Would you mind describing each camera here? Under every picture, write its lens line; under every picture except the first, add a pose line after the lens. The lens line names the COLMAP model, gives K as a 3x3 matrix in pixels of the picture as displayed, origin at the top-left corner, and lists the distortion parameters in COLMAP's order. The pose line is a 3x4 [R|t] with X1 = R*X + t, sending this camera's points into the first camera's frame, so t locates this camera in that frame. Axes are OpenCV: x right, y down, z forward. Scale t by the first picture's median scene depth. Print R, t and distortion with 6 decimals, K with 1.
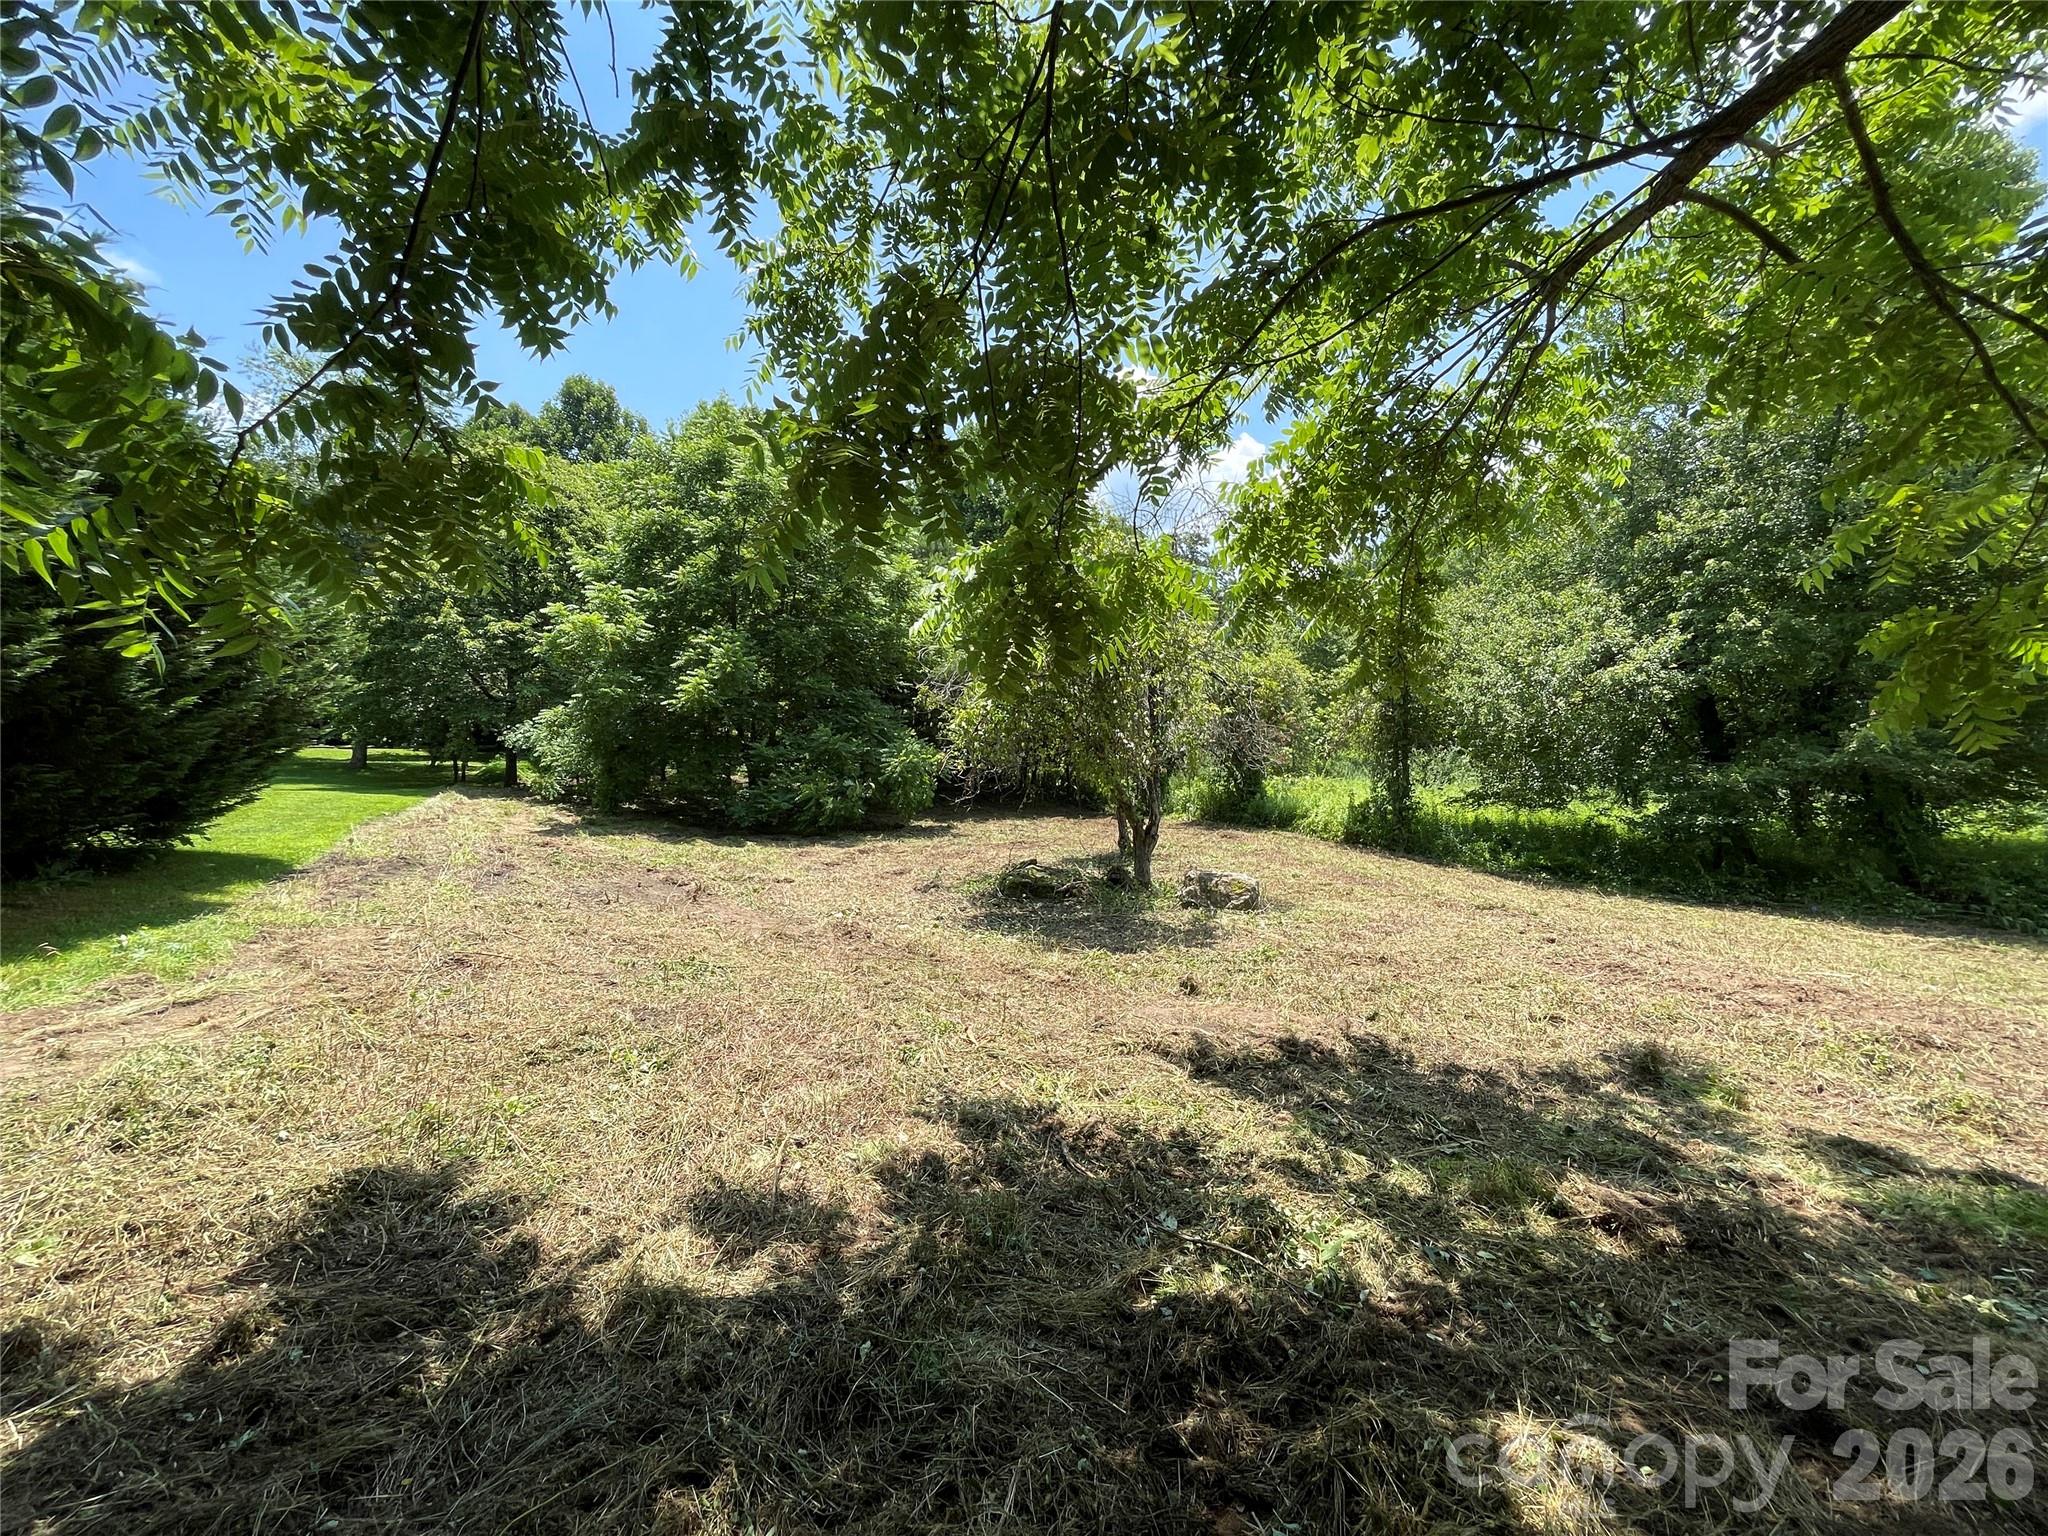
lens RADIAL K [[826.6, 0, 1025.8], [0, 826.6, 776.2], [0, 0, 1]] dist [-0.005510, 0.000710]
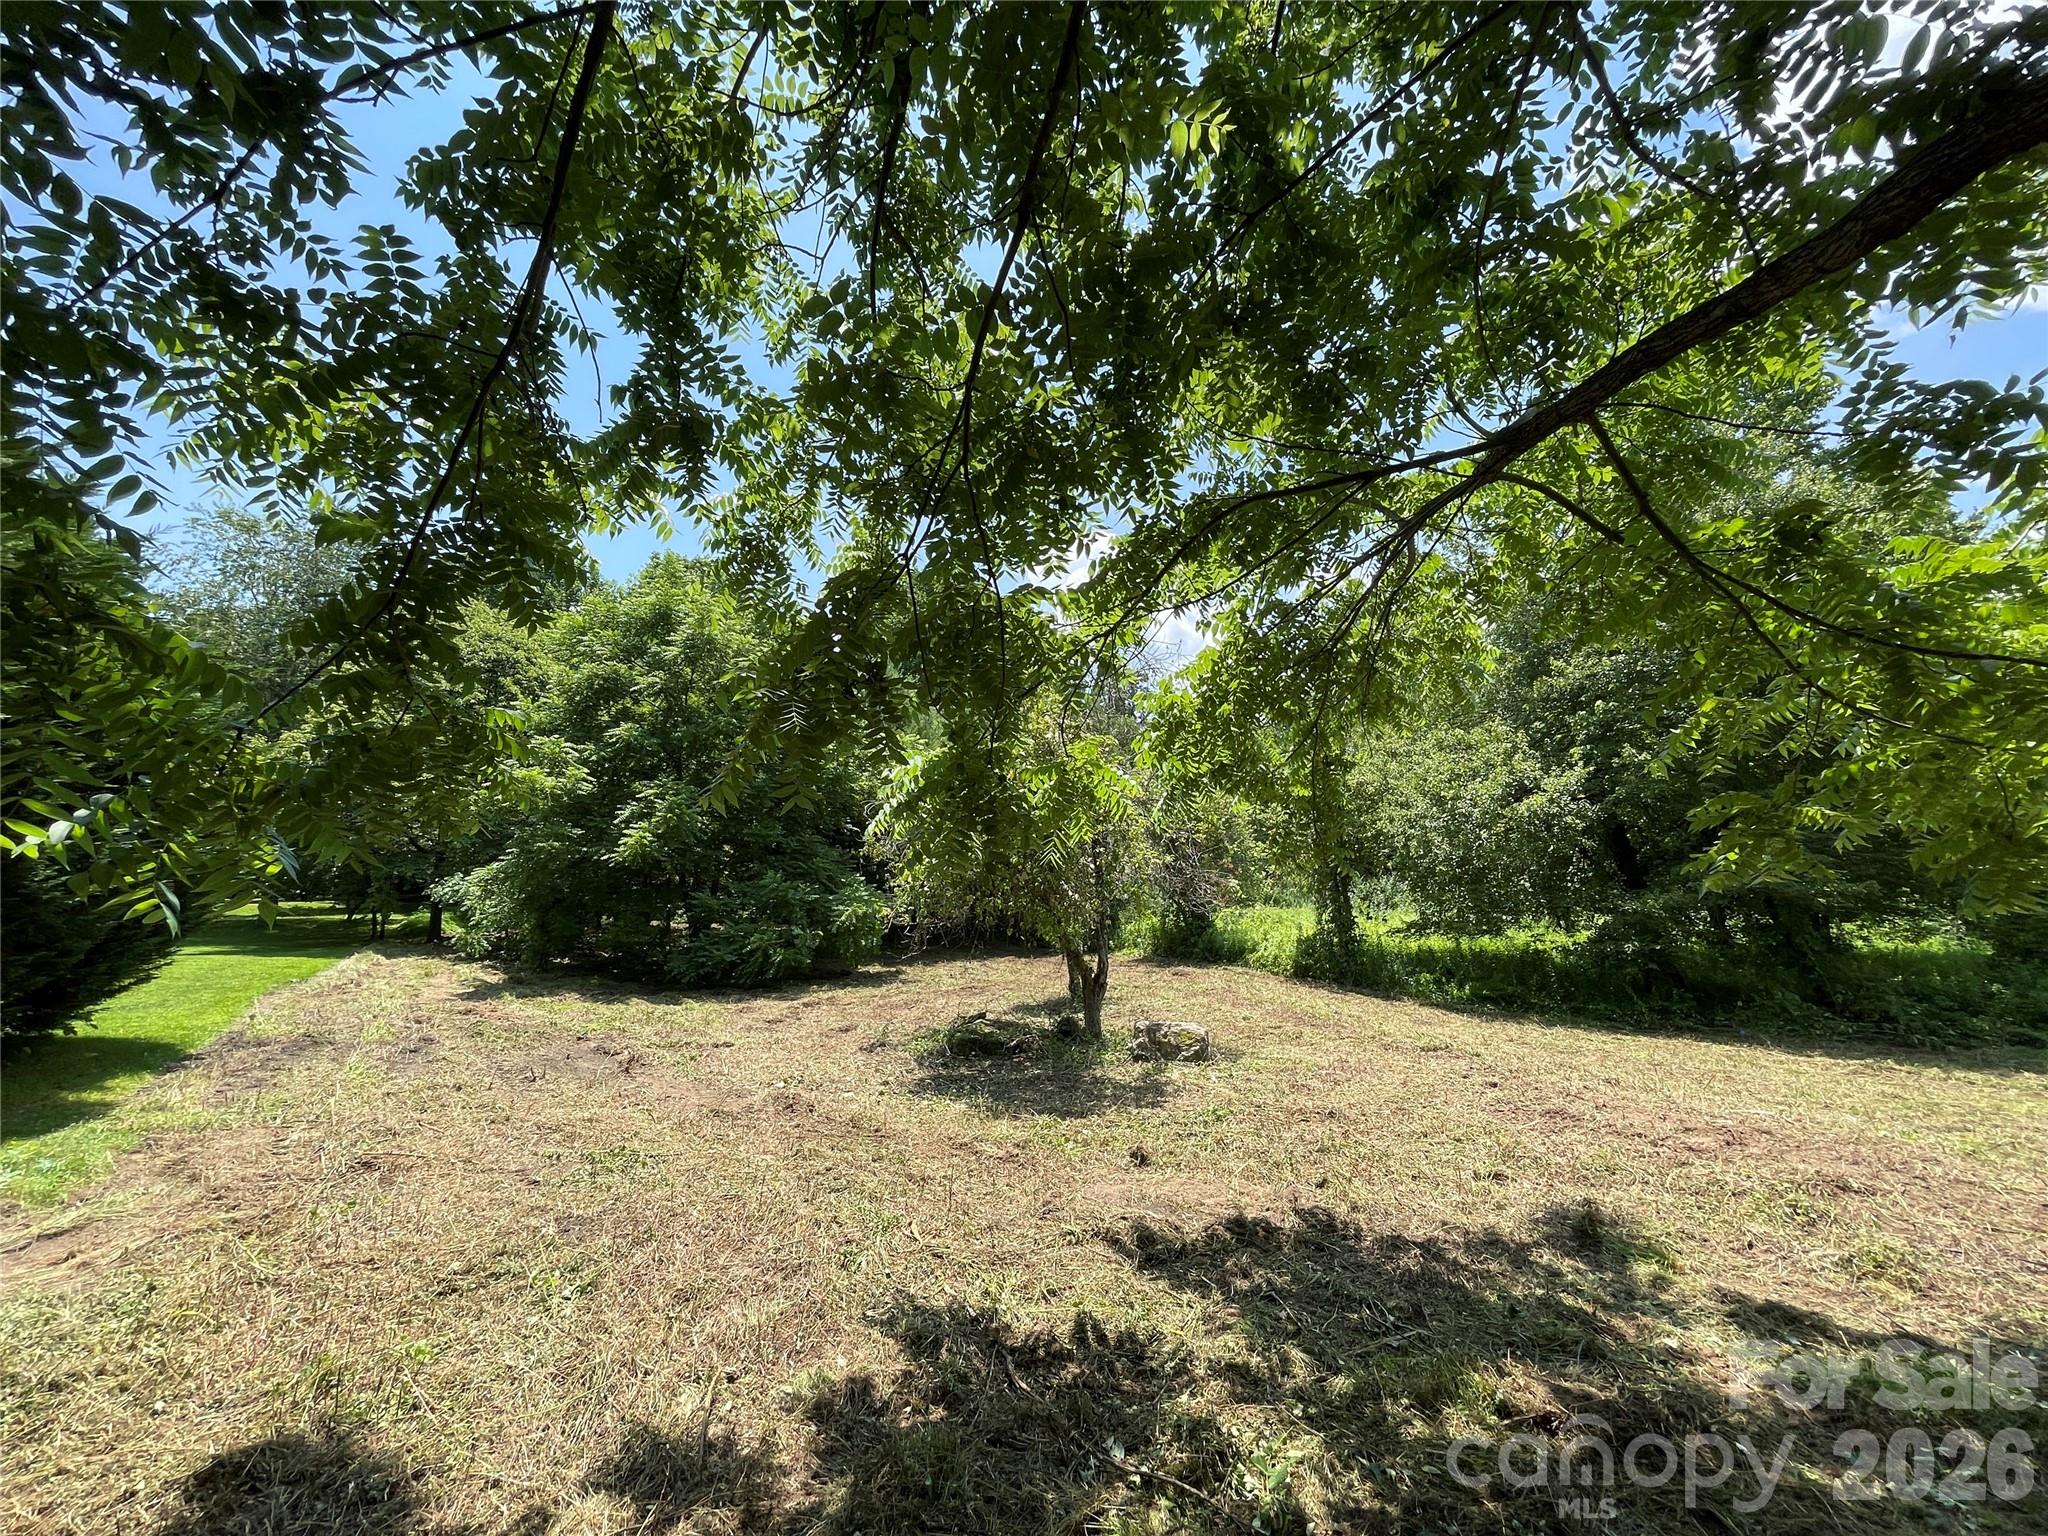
lens RADIAL K [[826.6, 0, 1026.5], [0, 826.6, 764.6], [0, 0, 1]] dist [-0.005510, 0.000710]
pose [[0.997913, -0.017007, 0.062297, 0.005297], [0.027293, 0.985379, -0.168179, -0.023237], [-0.058526, 0.169528, 0.983786, -0.020890]]
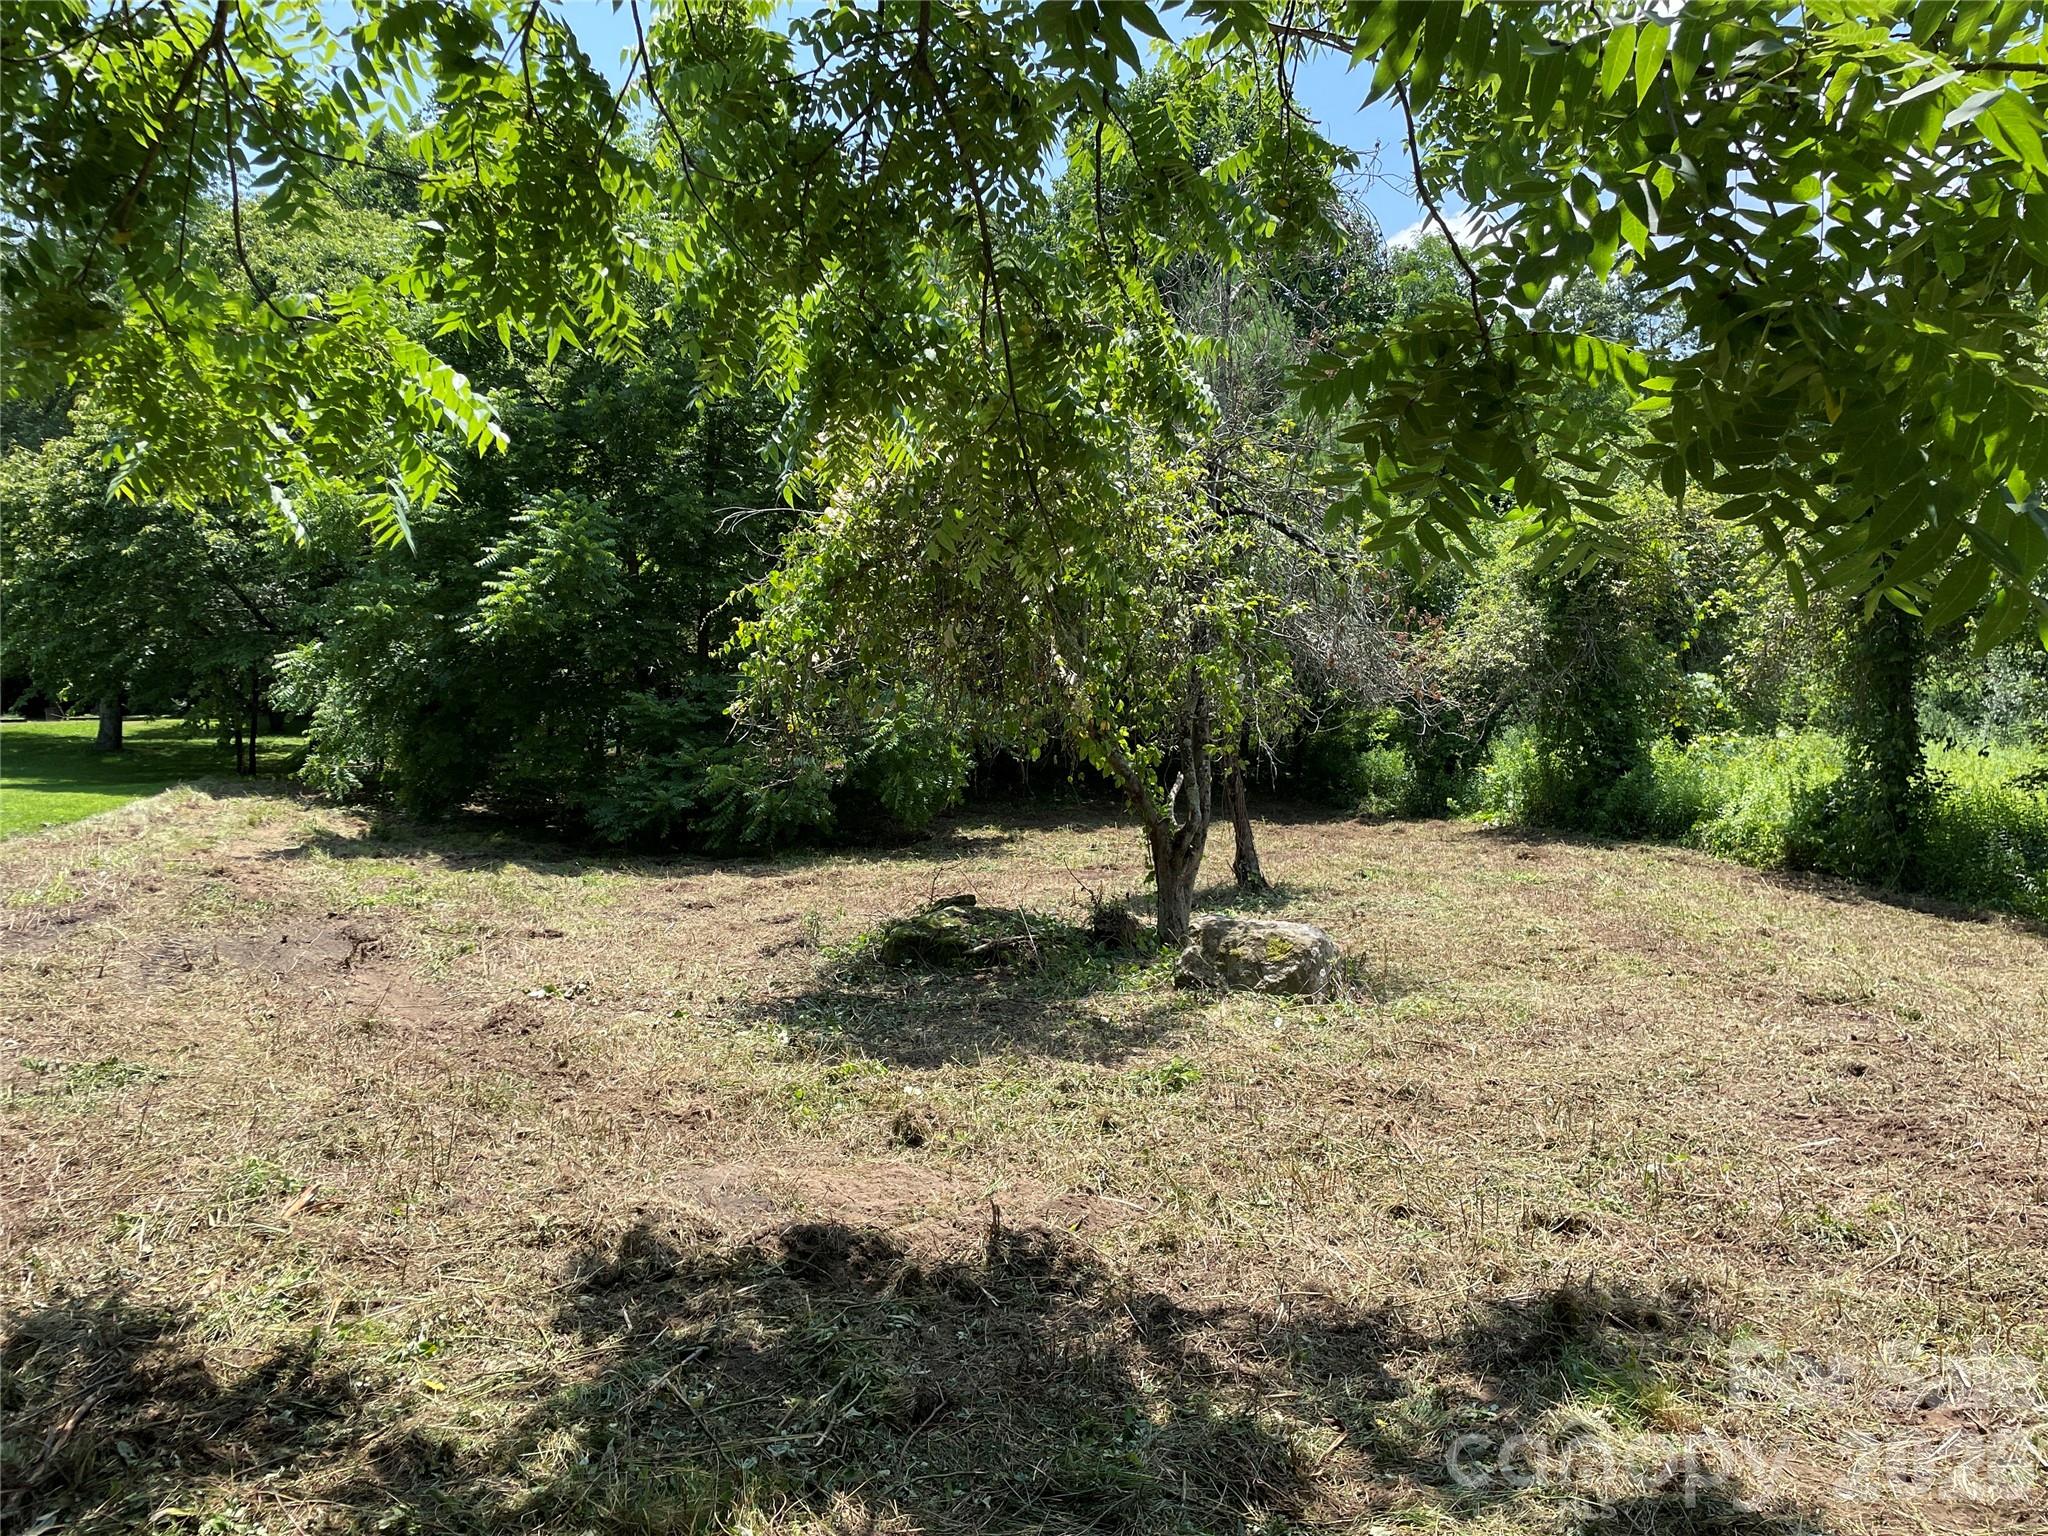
lens RADIAL K [[1539.3, 0, 1026.8], [0, 1539.3, 776.7], [0, 0, 1]] dist [0.088808, -0.112328]
pose [[0.978150, -0.014665, -0.207380, 0.249209], [0.018423, 0.999699, 0.016201, 0.006912], [0.207080, -0.019668, 0.978126, 0.024772]]
